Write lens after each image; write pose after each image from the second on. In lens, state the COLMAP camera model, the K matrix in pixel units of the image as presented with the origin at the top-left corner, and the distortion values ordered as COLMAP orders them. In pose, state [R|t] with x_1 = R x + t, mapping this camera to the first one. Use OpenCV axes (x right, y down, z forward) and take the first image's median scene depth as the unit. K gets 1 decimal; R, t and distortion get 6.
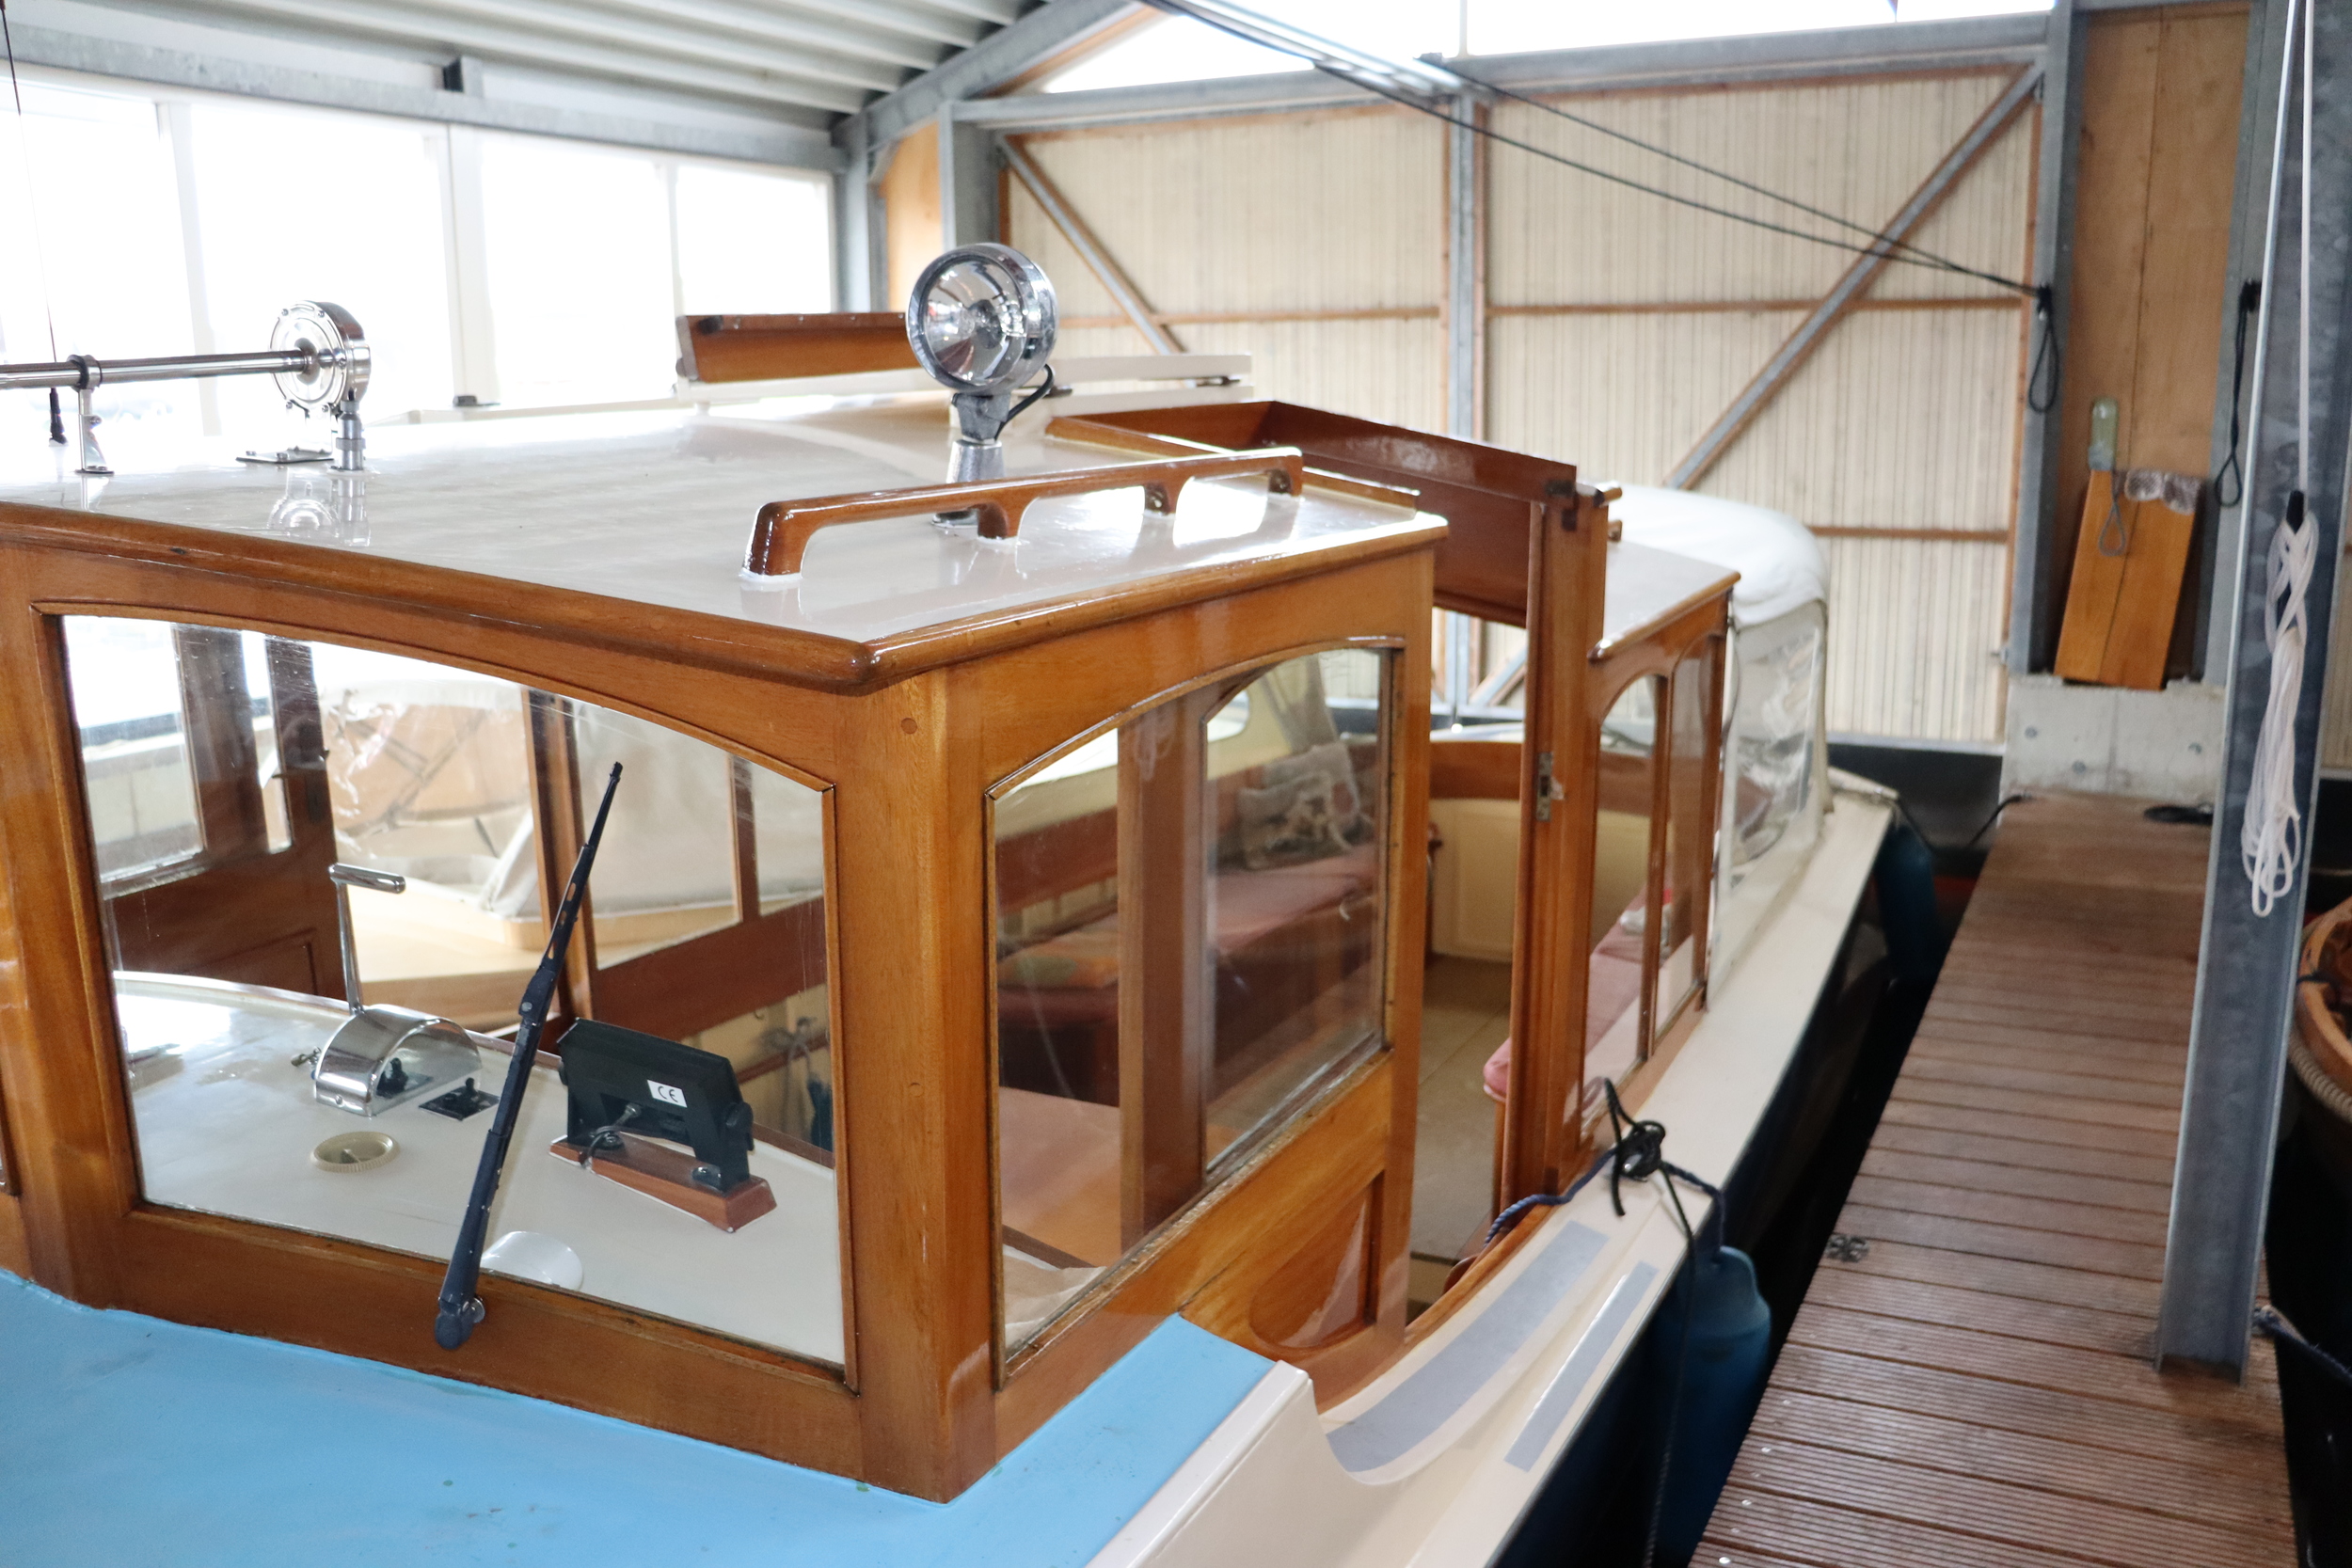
lens RADIAL K [[1930.8, 0, 1174.7], [0, 1930.8, 815.0], [0, 0, 1]] dist [-0.171574, 0.149096]
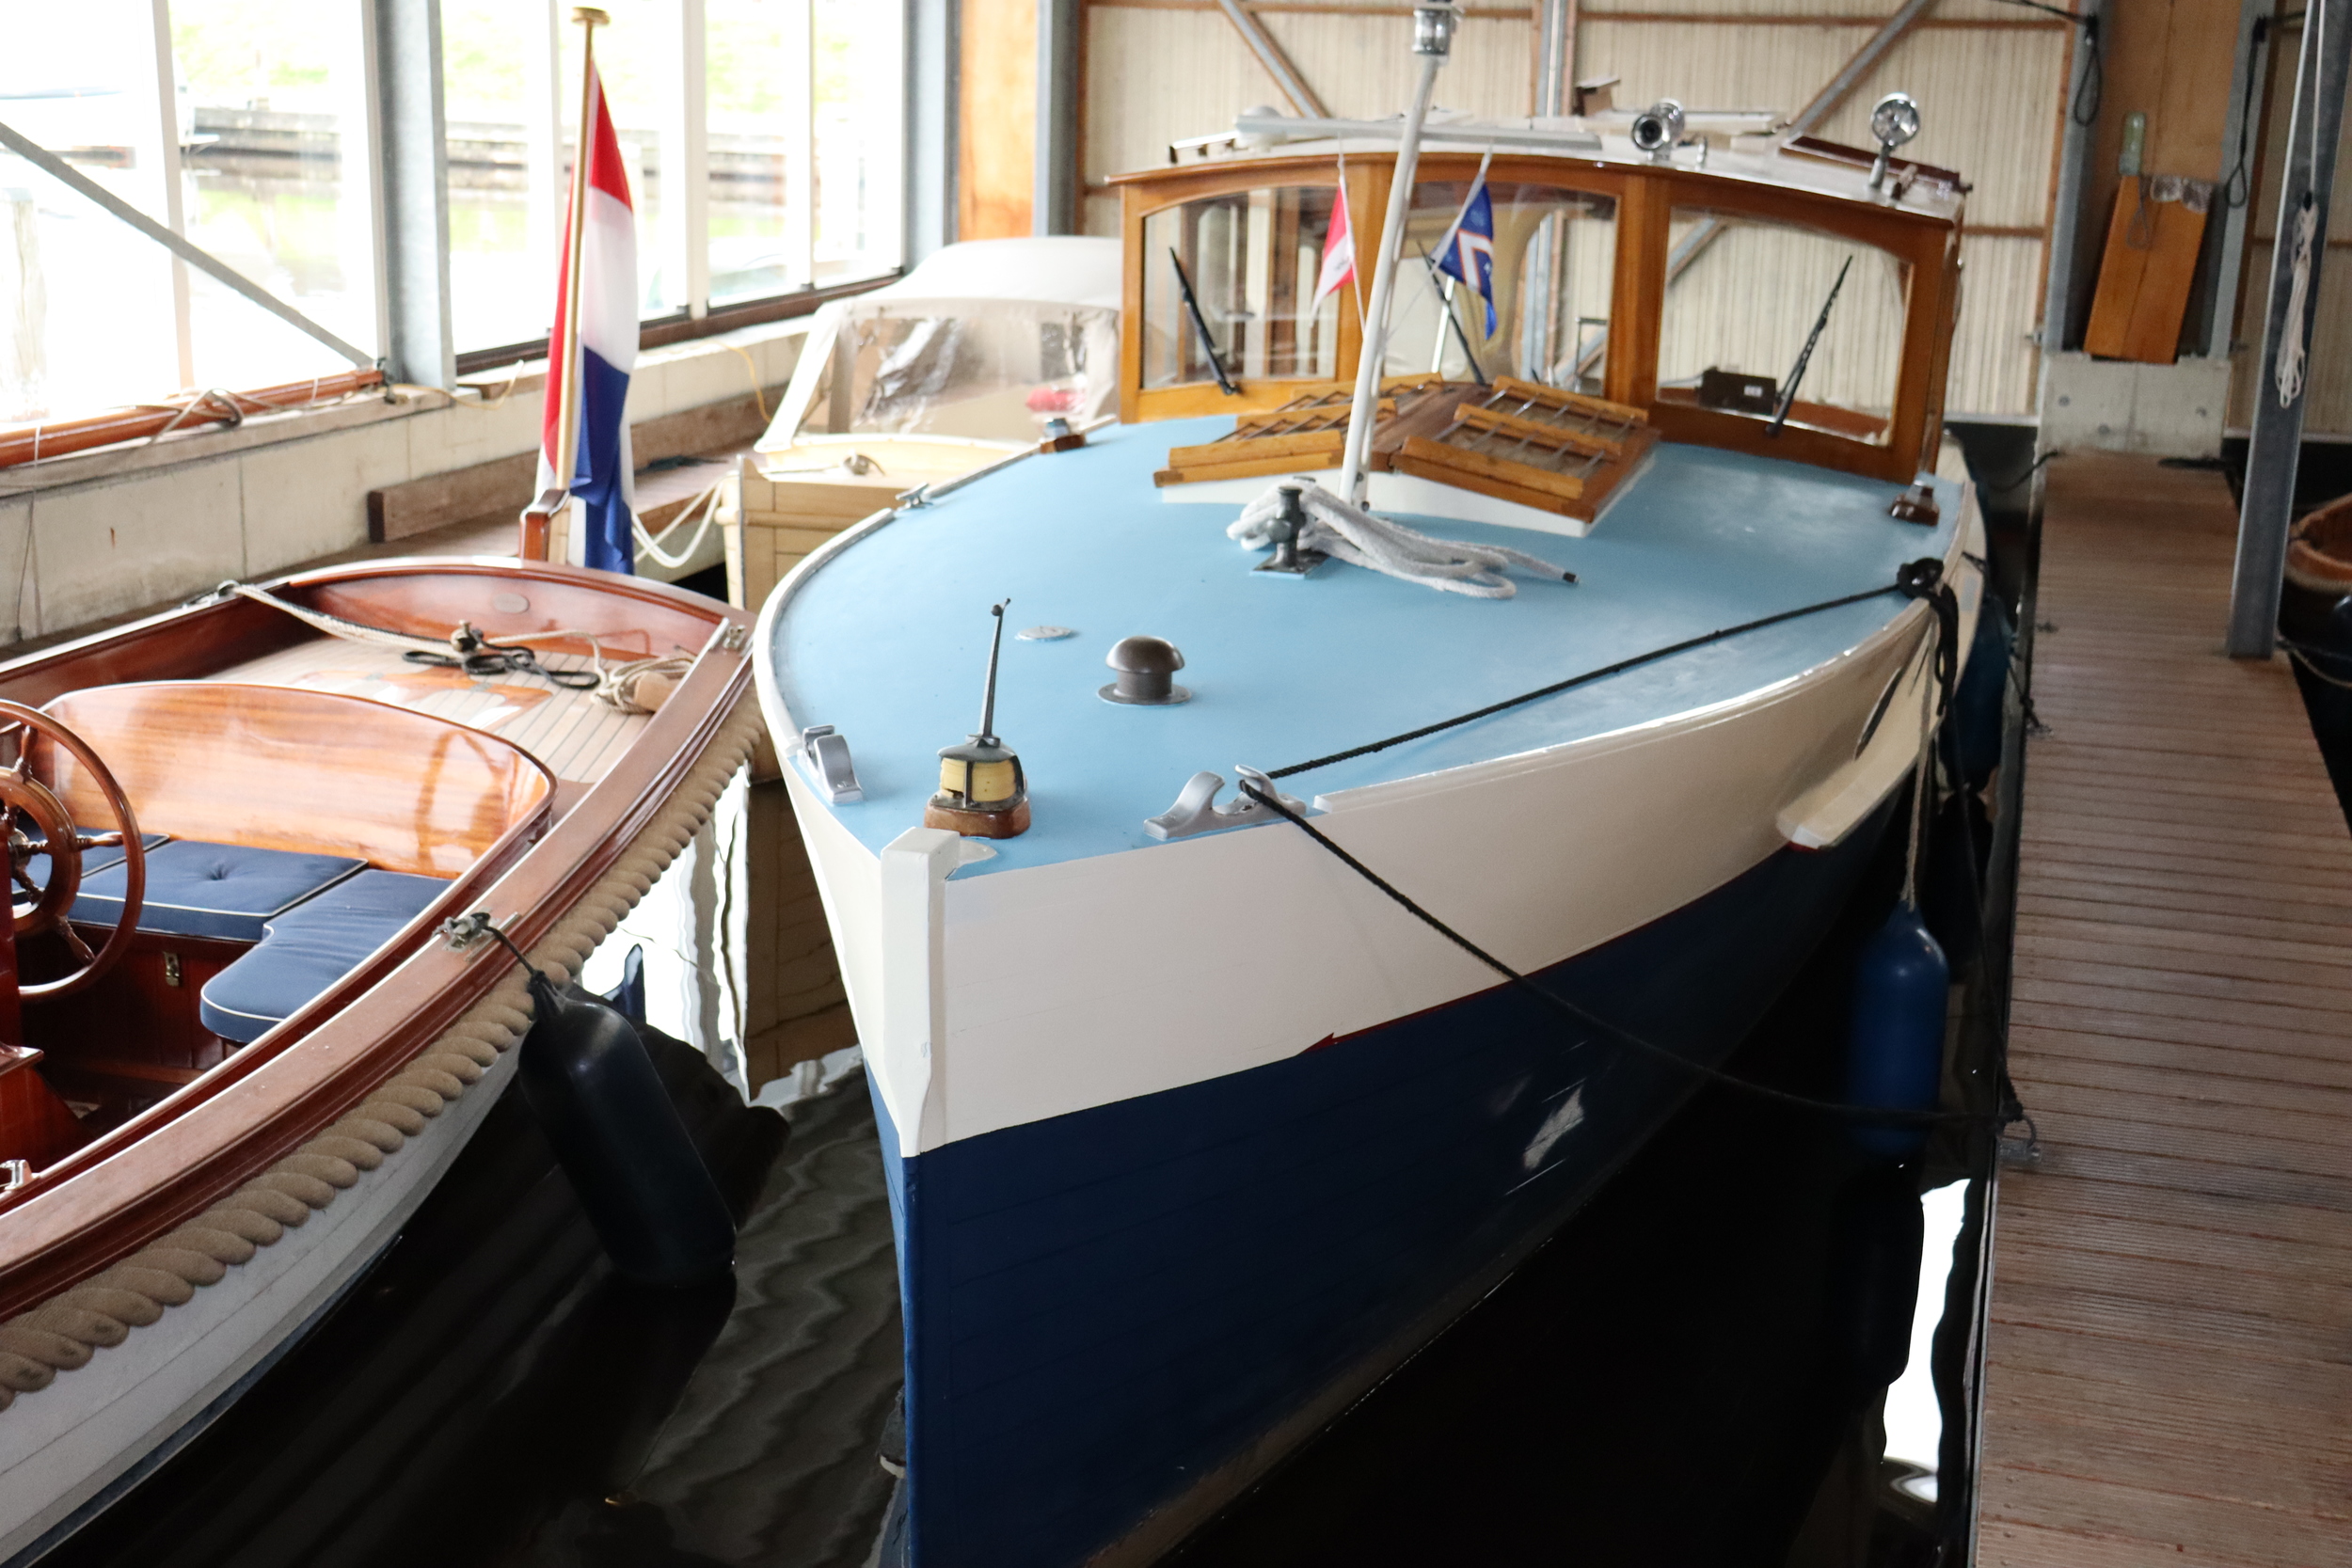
lens RADIAL K [[2824.1, 0, 1177.9], [0, 2824.1, 814.9], [0, 0, 1]] dist [-0.086636, 0.359651]
pose [[0.983155, -0.009084, 0.182550, -0.394778], [-0.000492, 0.998629, 0.052340, 0.117748], [-0.182775, -0.051548, 0.981803, -0.614304]]
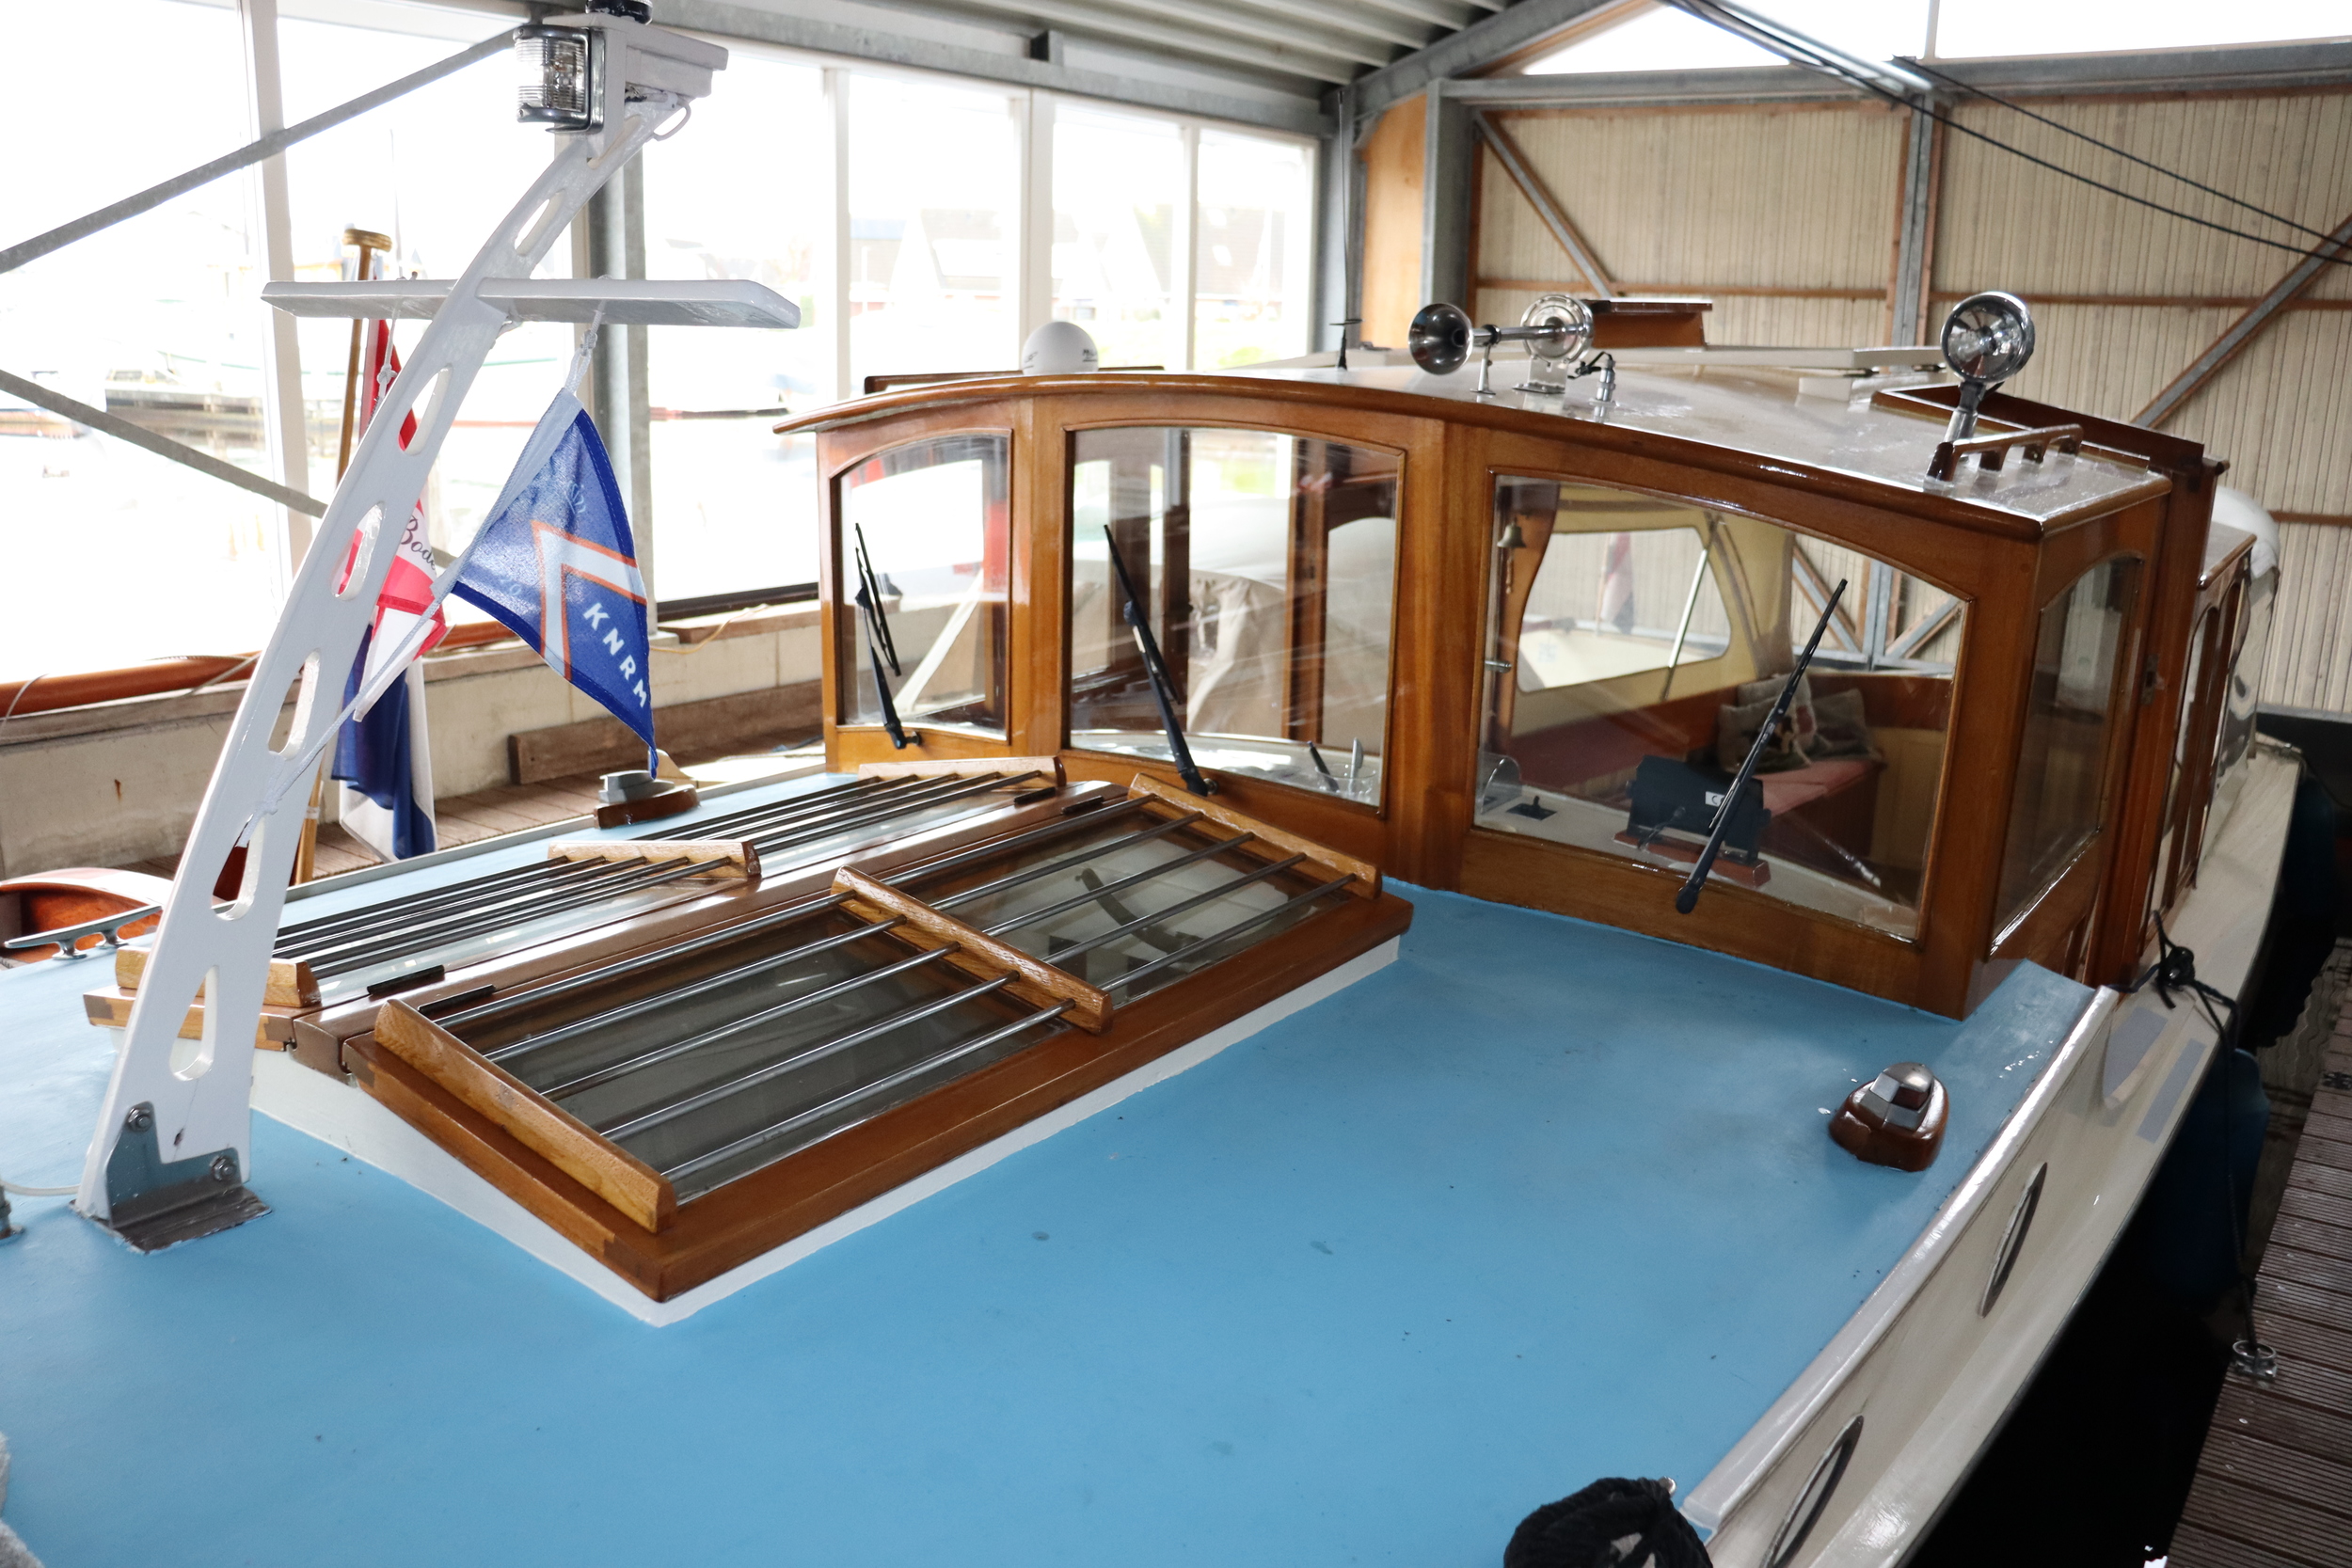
lens RADIAL K [[1930.8, 0, 1174.7], [0, 1930.8, 815.0], [0, 0, 1]] dist [-0.171574, 0.149096]
pose [[0.988049, 0.071822, -0.136386, -0.108133], [-0.068025, 0.997161, 0.032303, 0.030369], [0.138319, -0.022640, 0.990129, -0.143583]]
